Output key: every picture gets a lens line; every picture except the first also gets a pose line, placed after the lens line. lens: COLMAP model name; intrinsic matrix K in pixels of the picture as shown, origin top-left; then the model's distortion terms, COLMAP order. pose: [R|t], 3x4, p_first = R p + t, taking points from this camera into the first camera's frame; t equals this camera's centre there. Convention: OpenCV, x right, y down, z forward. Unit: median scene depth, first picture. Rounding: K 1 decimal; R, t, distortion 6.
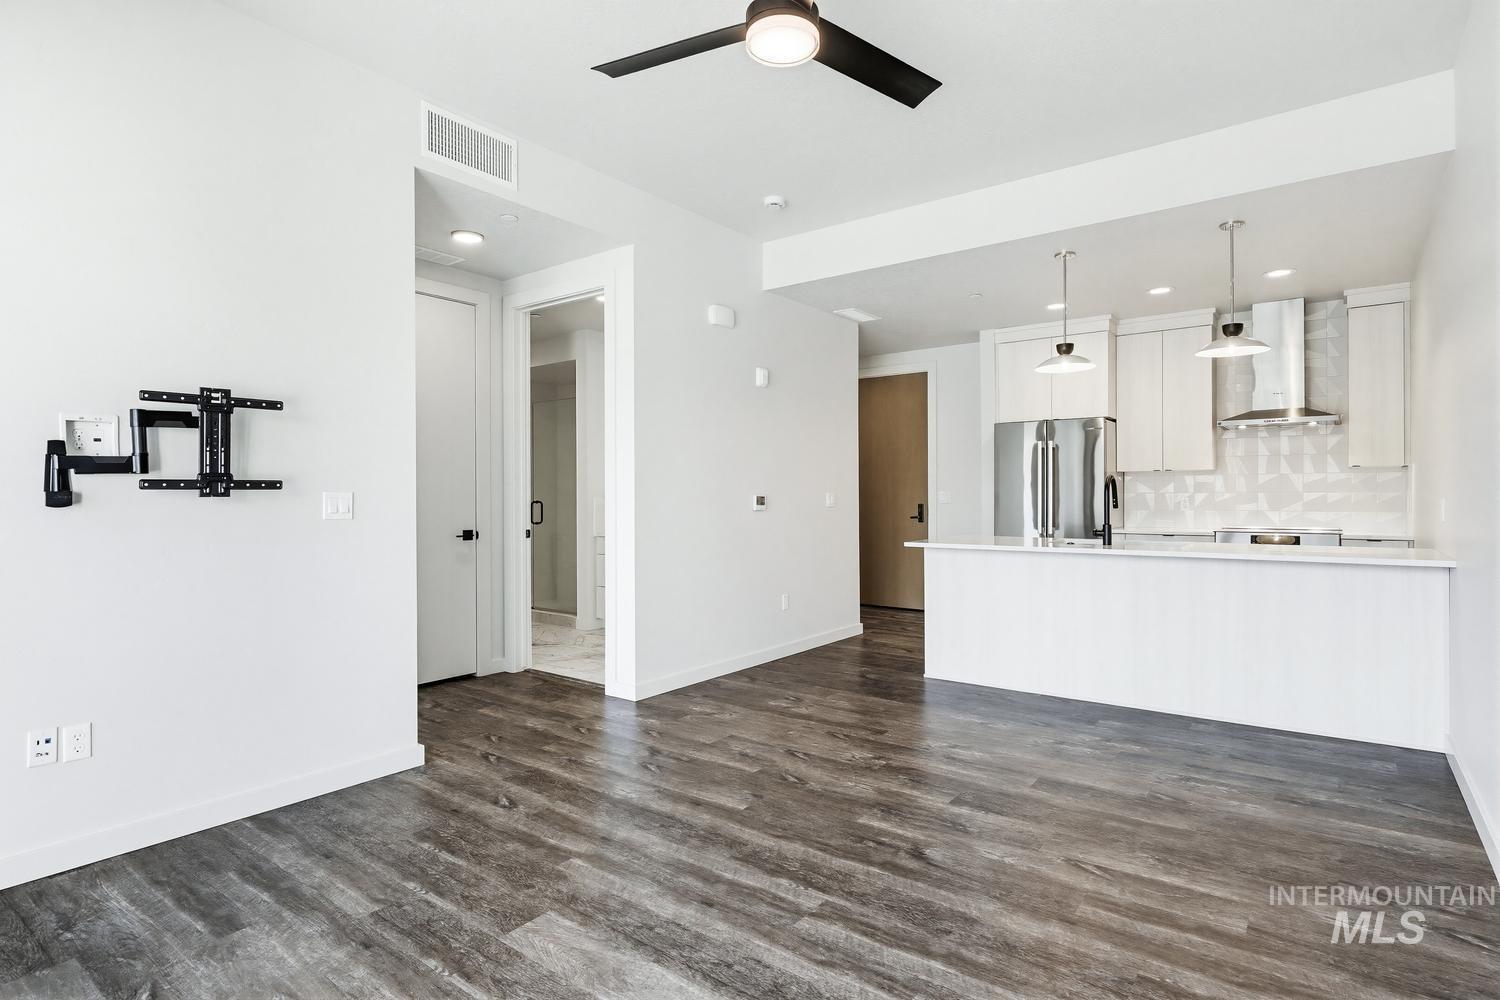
lens RADIAL K [[807.7, 0, 749.5], [0, 807.7, 497.1], [0, 0, 1]] dist [-0.007110, -0.000643]
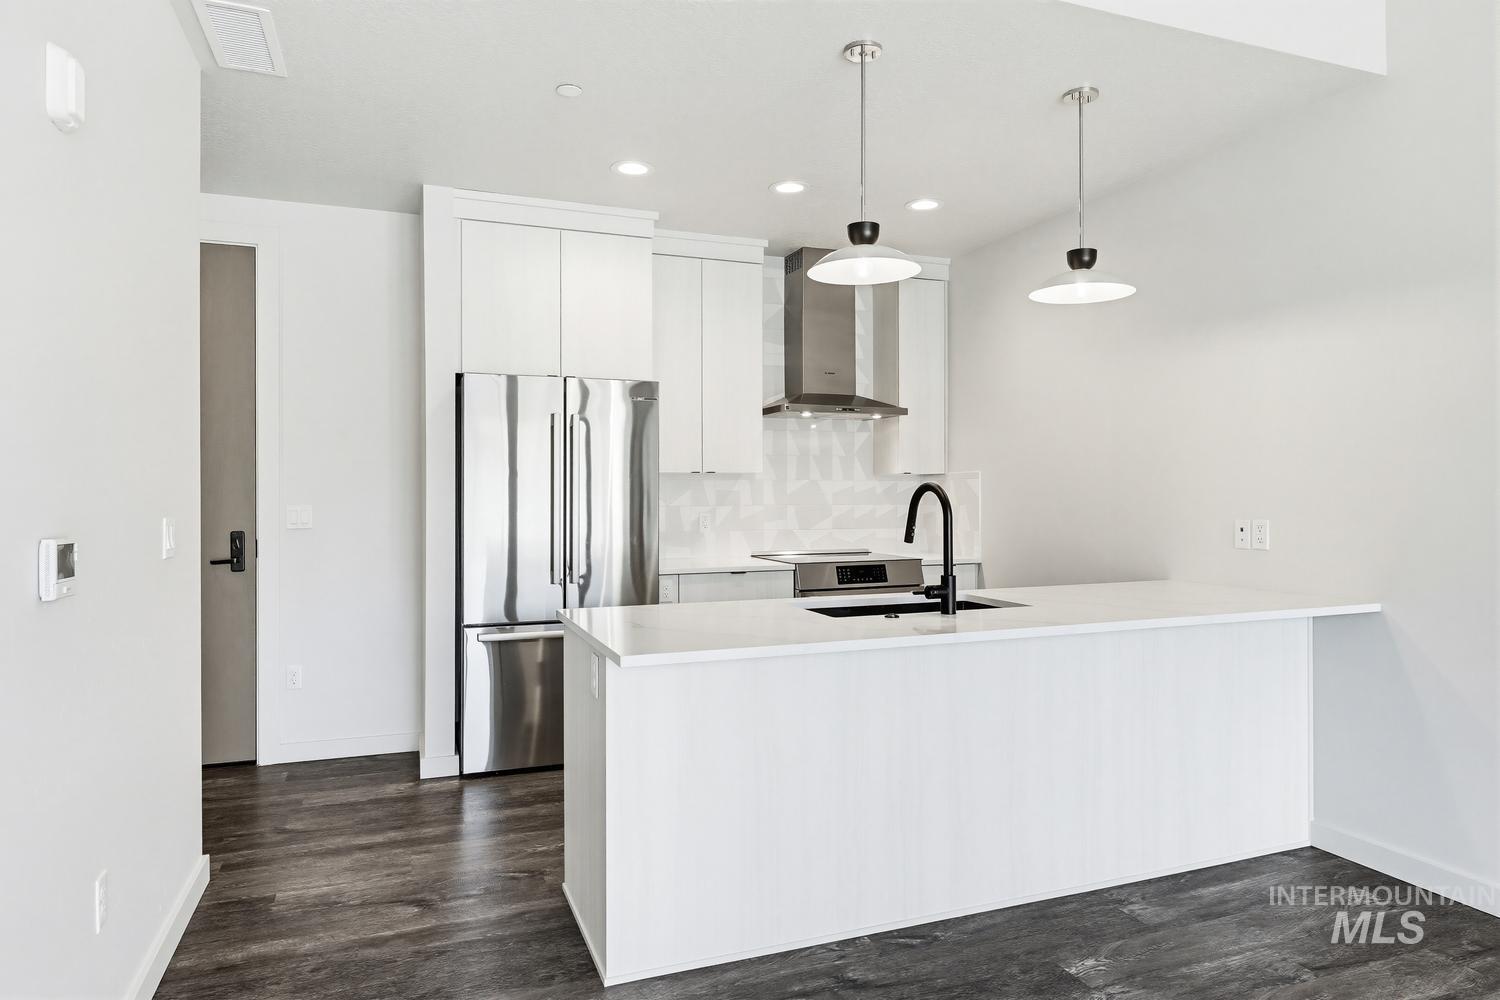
lens RADIAL K [[934.7, 0, 750.1], [0, 934.7, 496.1], [0, 0, 1]] dist [-0.002868, 0.000076]
pose [[0.514944, -0.001422, 0.857223, -0.173702], [0.000825, 0.999999, 0.001163, -0.022166], [-0.857224, 0.000109, 0.514944, 0.870450]]
